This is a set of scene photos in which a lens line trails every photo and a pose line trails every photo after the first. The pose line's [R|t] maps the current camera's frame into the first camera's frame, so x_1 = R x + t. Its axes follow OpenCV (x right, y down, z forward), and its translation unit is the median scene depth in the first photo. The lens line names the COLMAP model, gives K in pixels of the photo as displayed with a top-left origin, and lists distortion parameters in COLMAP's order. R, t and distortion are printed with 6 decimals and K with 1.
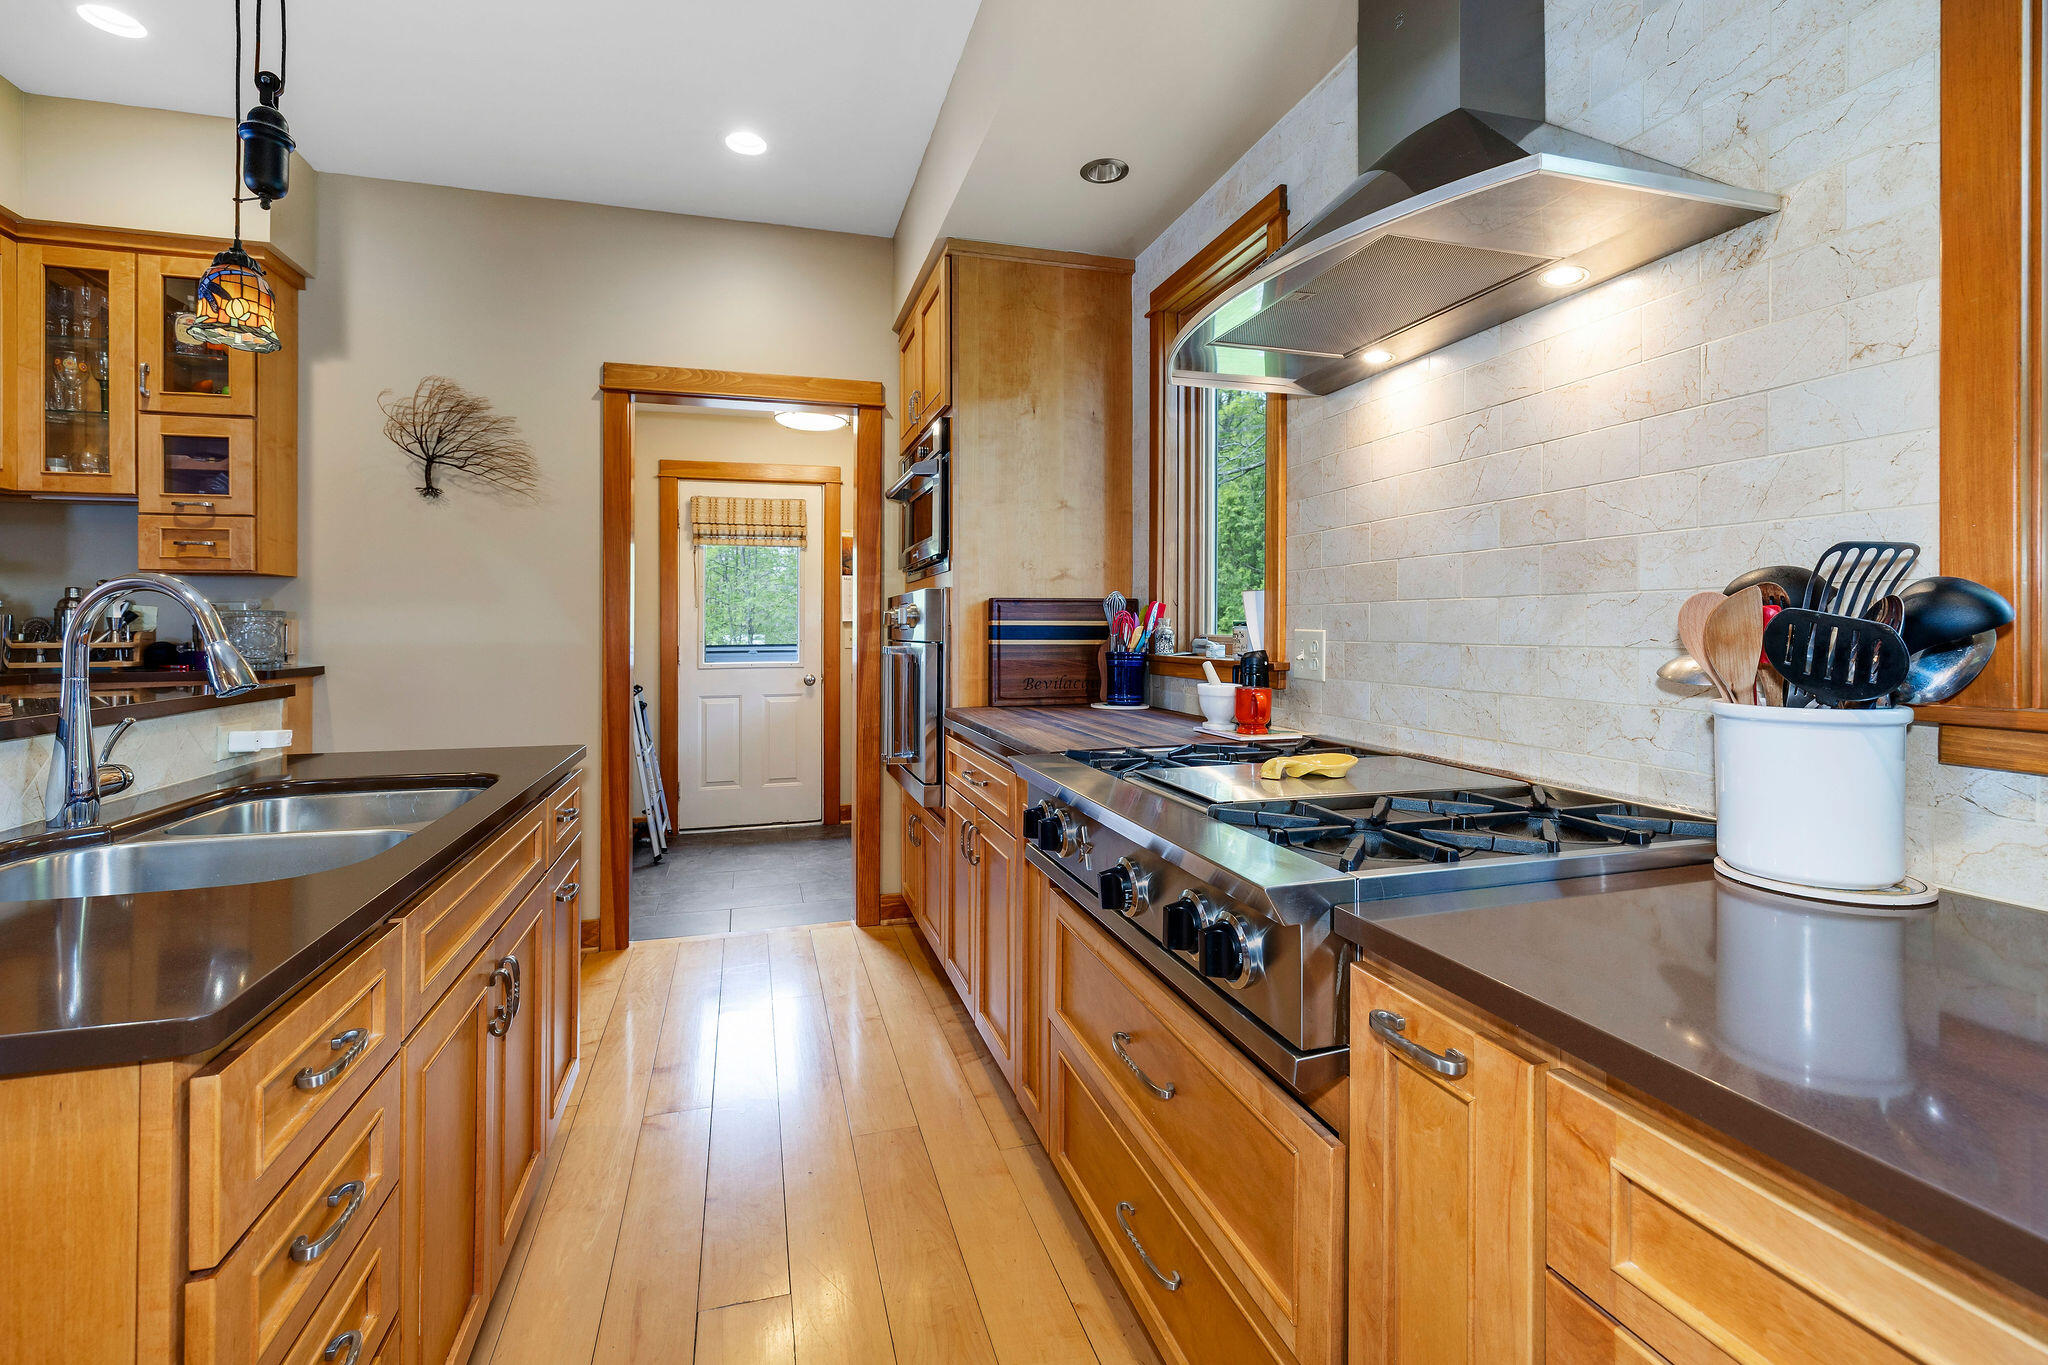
lens RADIAL K [[876.2, 0, 1005.1], [0, 876.2, 627.3], [0, 0, 1]] dist [0.003429, -0.000637]
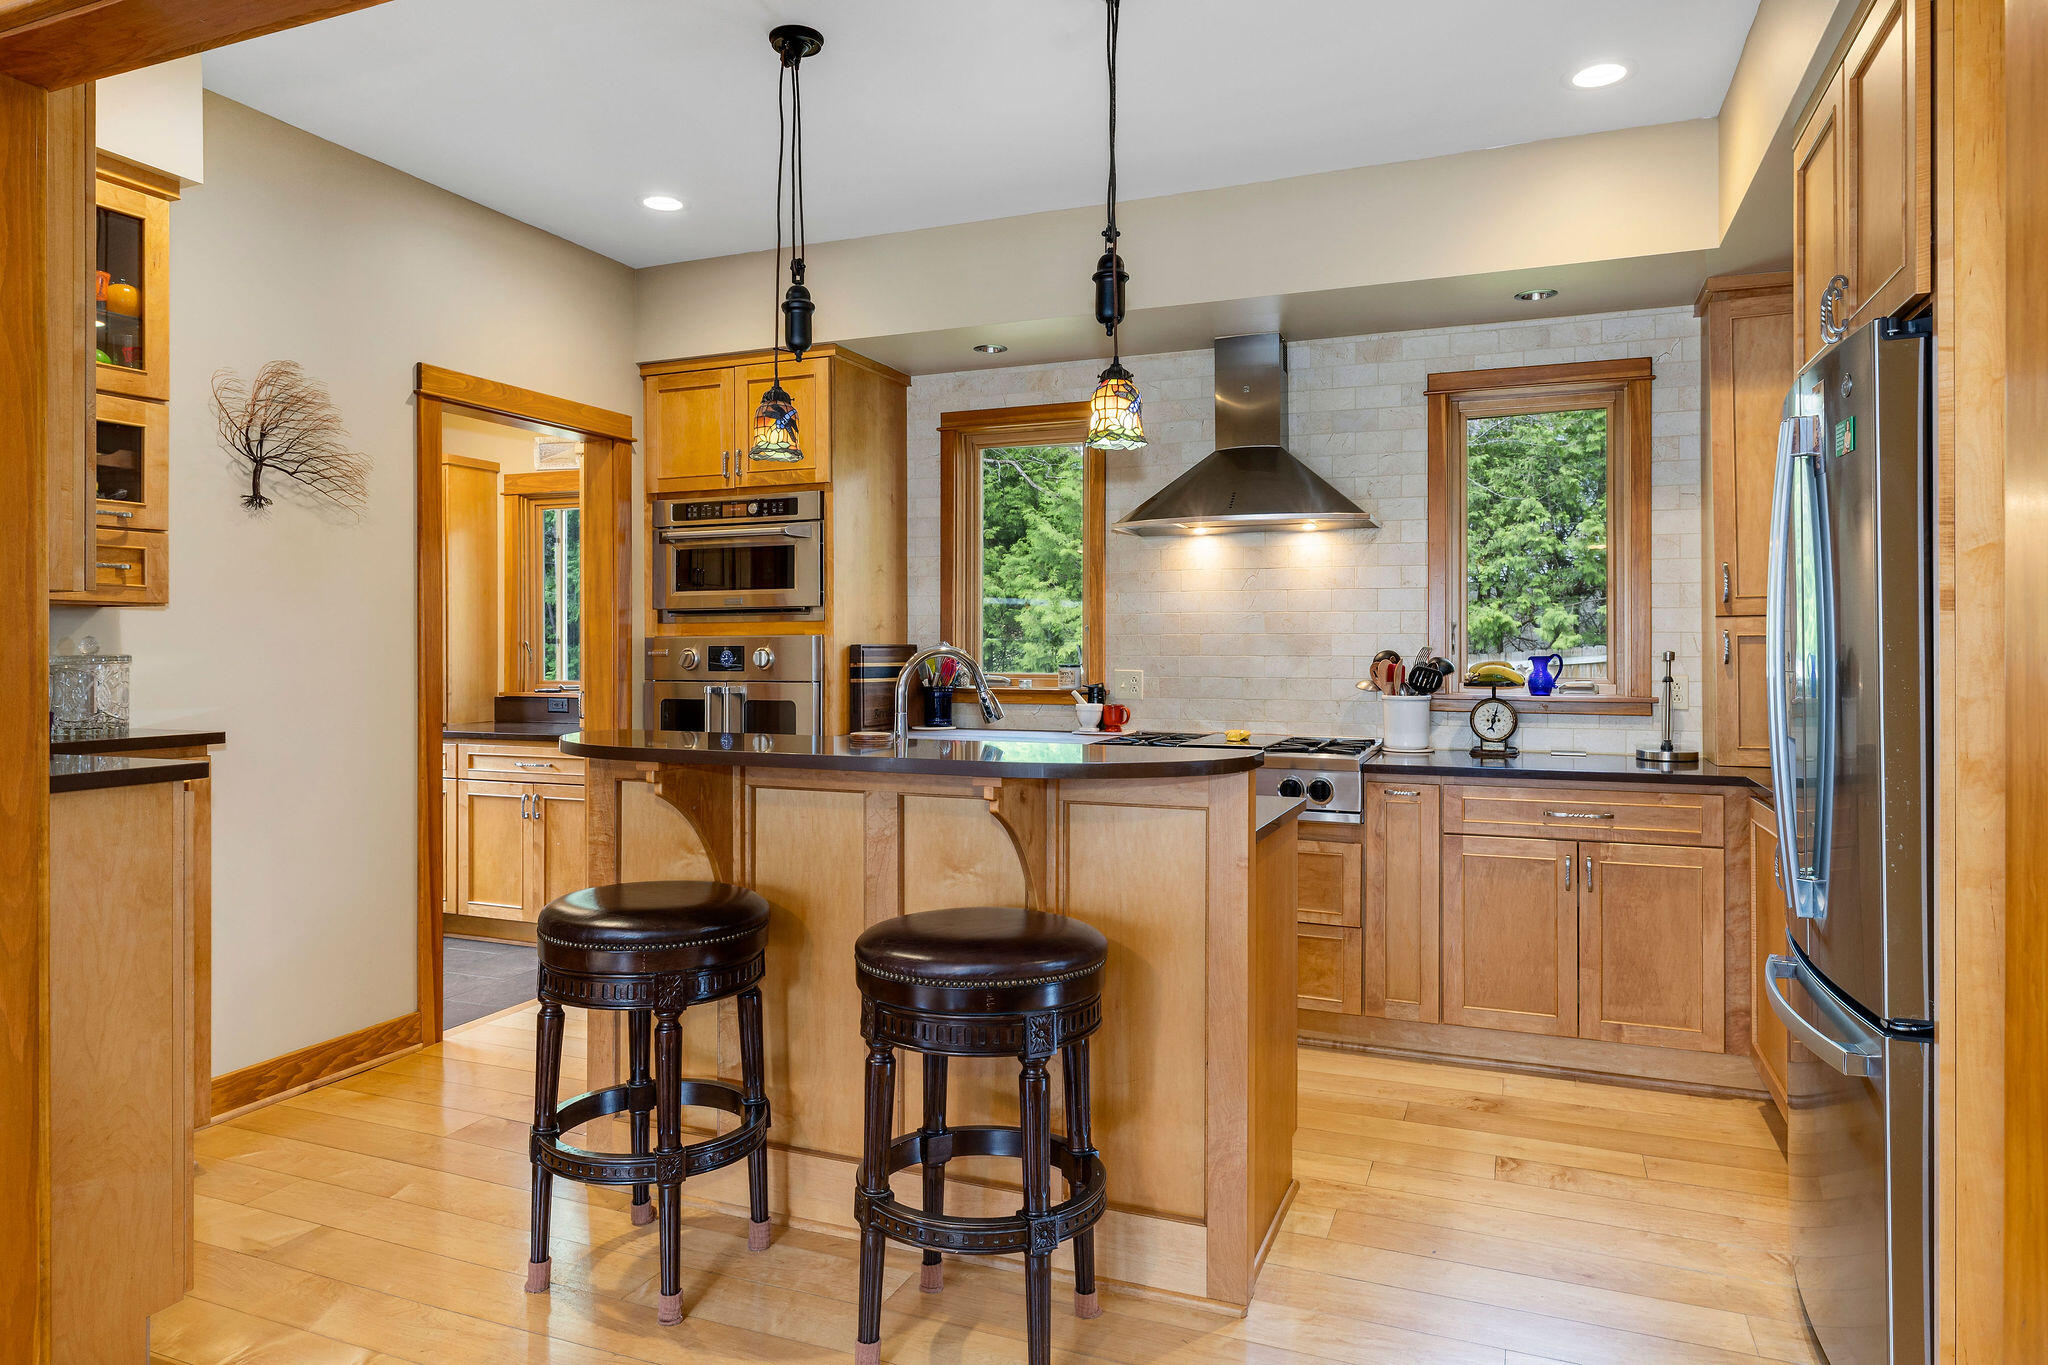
lens RADIAL K [[1222.9, 0, 1018.1], [0, 1222.9, 668.6], [0, 0, 1]] dist [-0.005973, -0.000179]
pose [[0.617673, -0.009525, 0.786377, -1.180424], [-0.000042, 0.999926, 0.012144, -0.020608], [-0.786435, -0.007534, 0.617628, -0.218807]]
